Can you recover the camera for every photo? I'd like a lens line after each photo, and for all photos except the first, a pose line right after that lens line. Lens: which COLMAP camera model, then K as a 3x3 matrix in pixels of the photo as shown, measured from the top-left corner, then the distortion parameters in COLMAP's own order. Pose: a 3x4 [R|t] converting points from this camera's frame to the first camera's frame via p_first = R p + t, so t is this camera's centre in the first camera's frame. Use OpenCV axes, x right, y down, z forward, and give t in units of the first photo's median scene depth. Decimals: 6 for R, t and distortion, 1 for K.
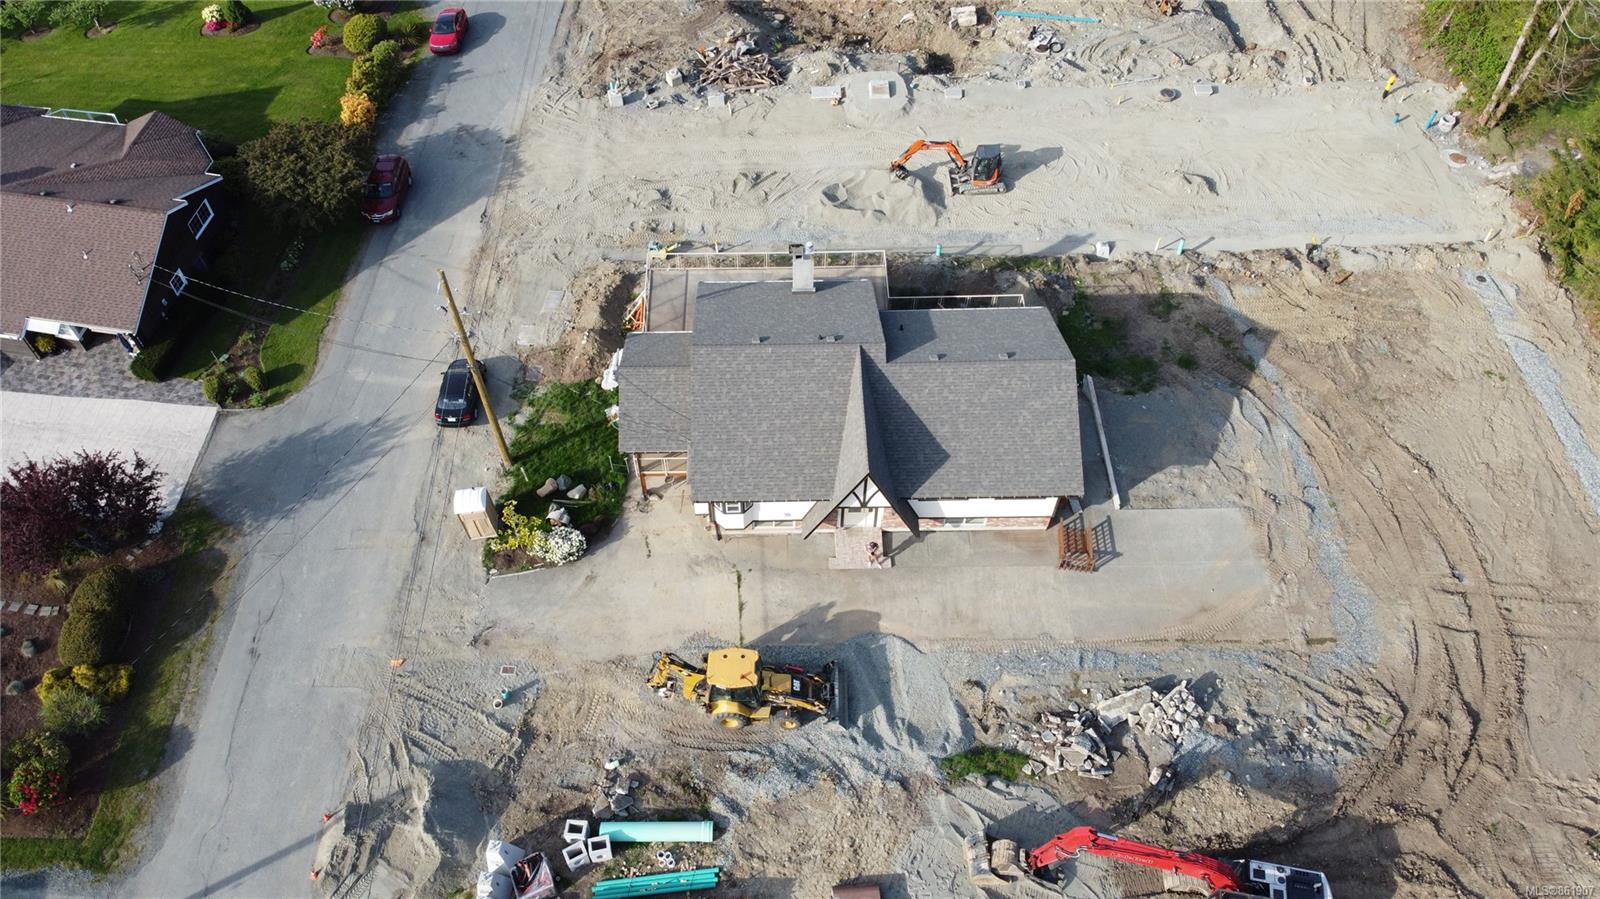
lens RADIAL K [[1181.7, 0, 800.0], [0, 1181.7, 449.5], [0, 0, 1]] dist [0.189456, -0.406690]
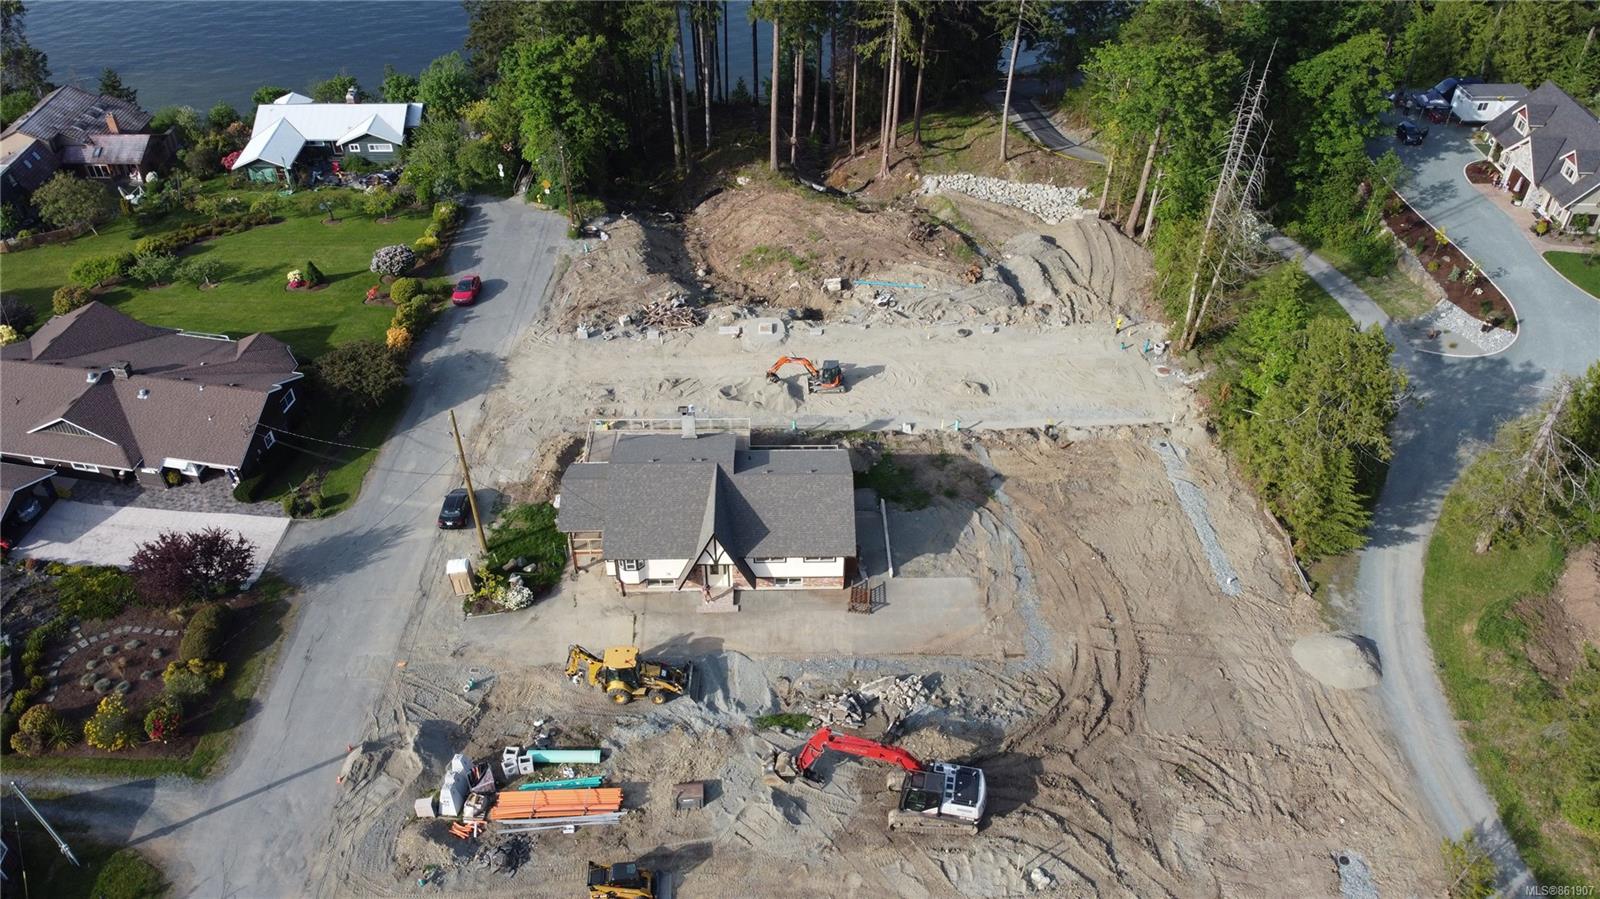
lens RADIAL K [[1167.1, 0, 797.3], [0, 1167.1, 453.3], [0, 0, 1]] dist [0.292336, -0.747076]
pose [[0.999990, 0.004062, -0.001966, 0.139274], [-0.004403, 0.973628, -0.228100, 0.219196], [0.000988, 0.228107, 0.973636, -0.444703]]
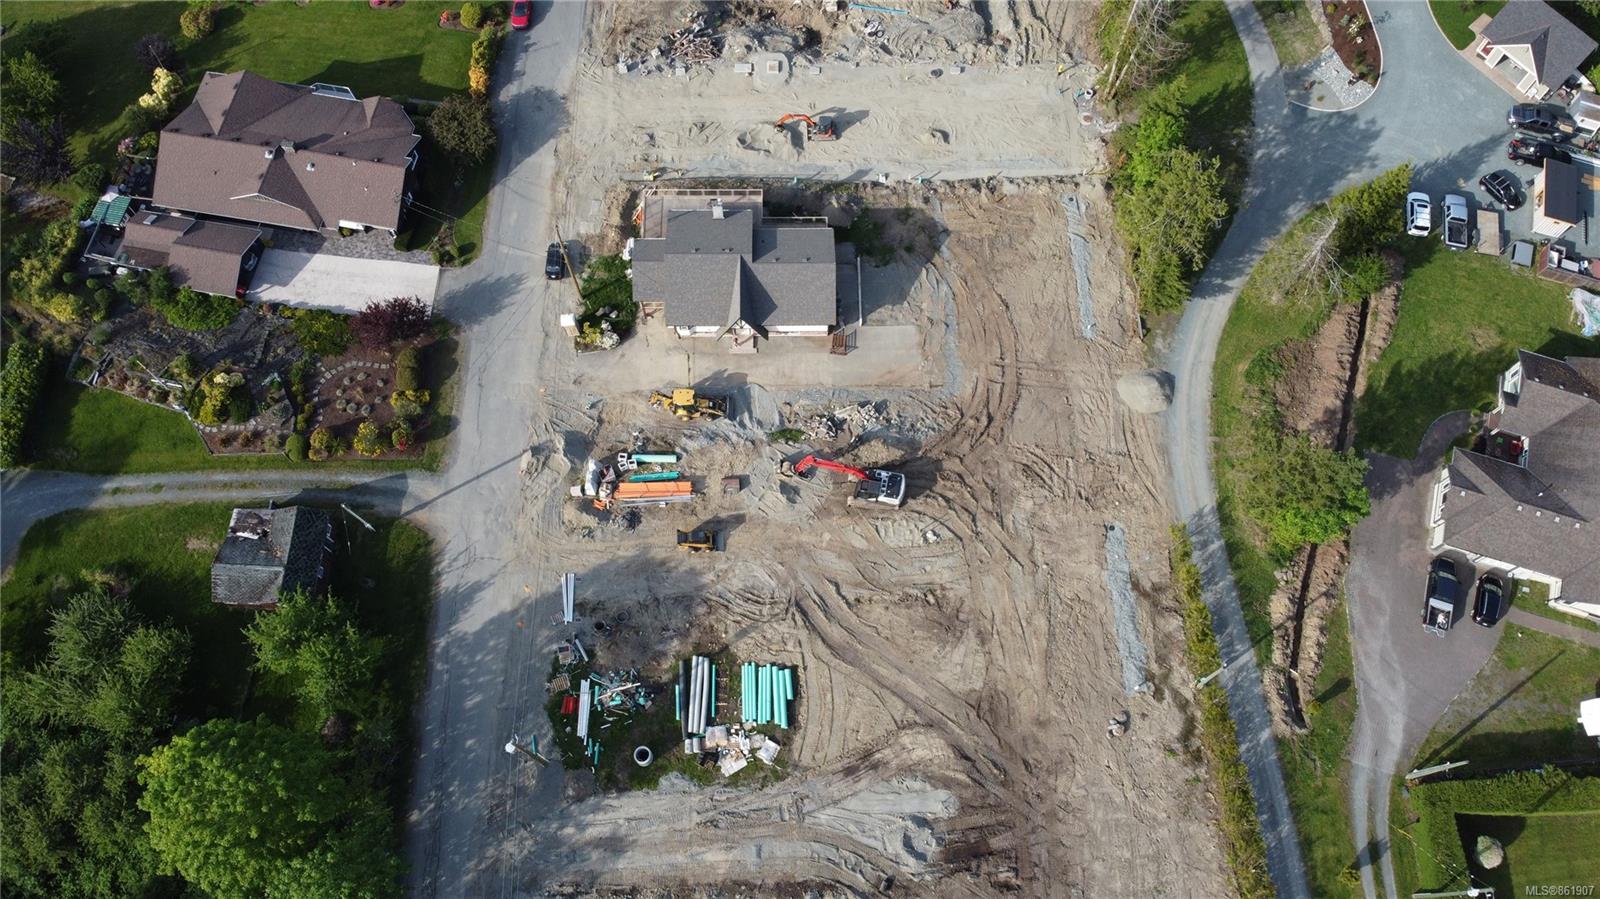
lens RADIAL K [[1167.1, 0, 797.3], [0, 1167.1, 453.3], [0, 0, 1]] dist [0.292336, -0.747076]
pose [[0.999916, 0.012030, -0.004837, 0.151007], [-0.010452, 0.968602, 0.248398, -0.241096], [0.007674, -0.248326, 0.968646, -1.078112]]
